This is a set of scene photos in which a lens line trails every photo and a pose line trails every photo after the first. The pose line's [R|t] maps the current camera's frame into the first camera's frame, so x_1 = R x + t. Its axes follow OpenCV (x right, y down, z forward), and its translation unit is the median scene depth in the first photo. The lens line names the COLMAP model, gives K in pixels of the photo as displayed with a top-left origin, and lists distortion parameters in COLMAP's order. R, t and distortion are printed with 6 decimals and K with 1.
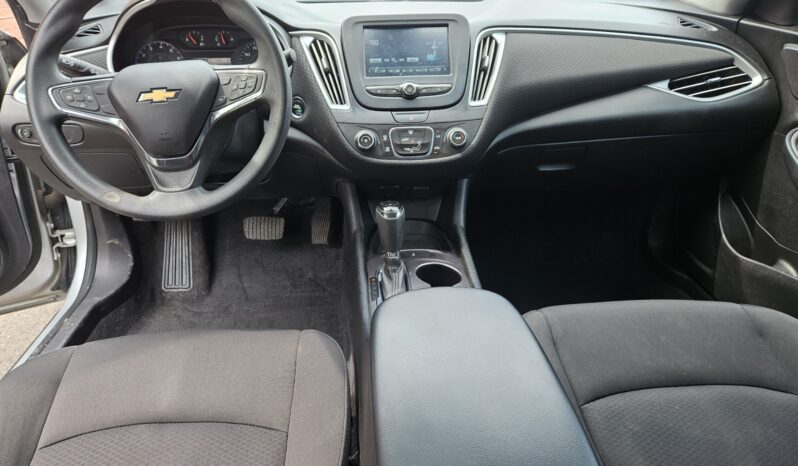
lens RADIAL K [[530.8, 0, 399.0], [0, 530.8, 233.0], [0, 0, 1]] dist [0.050081, -0.001347]
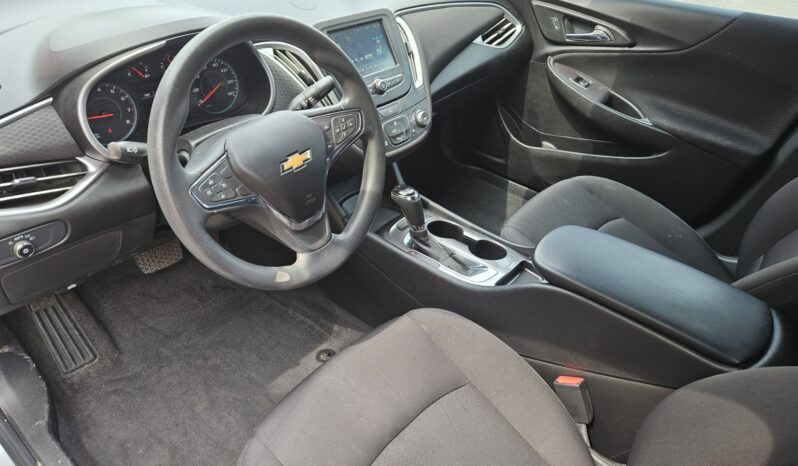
lens RADIAL K [[530.8, 0, 399.0], [0, 530.8, 233.0], [0, 0, 1]] dist [0.050081, -0.001347]
pose [[0.708322, -0.369368, 0.601537, -0.643818], [0.255781, 0.928559, 0.268986, -0.236414], [-0.657918, -0.036667, 0.752196, 0.103258]]
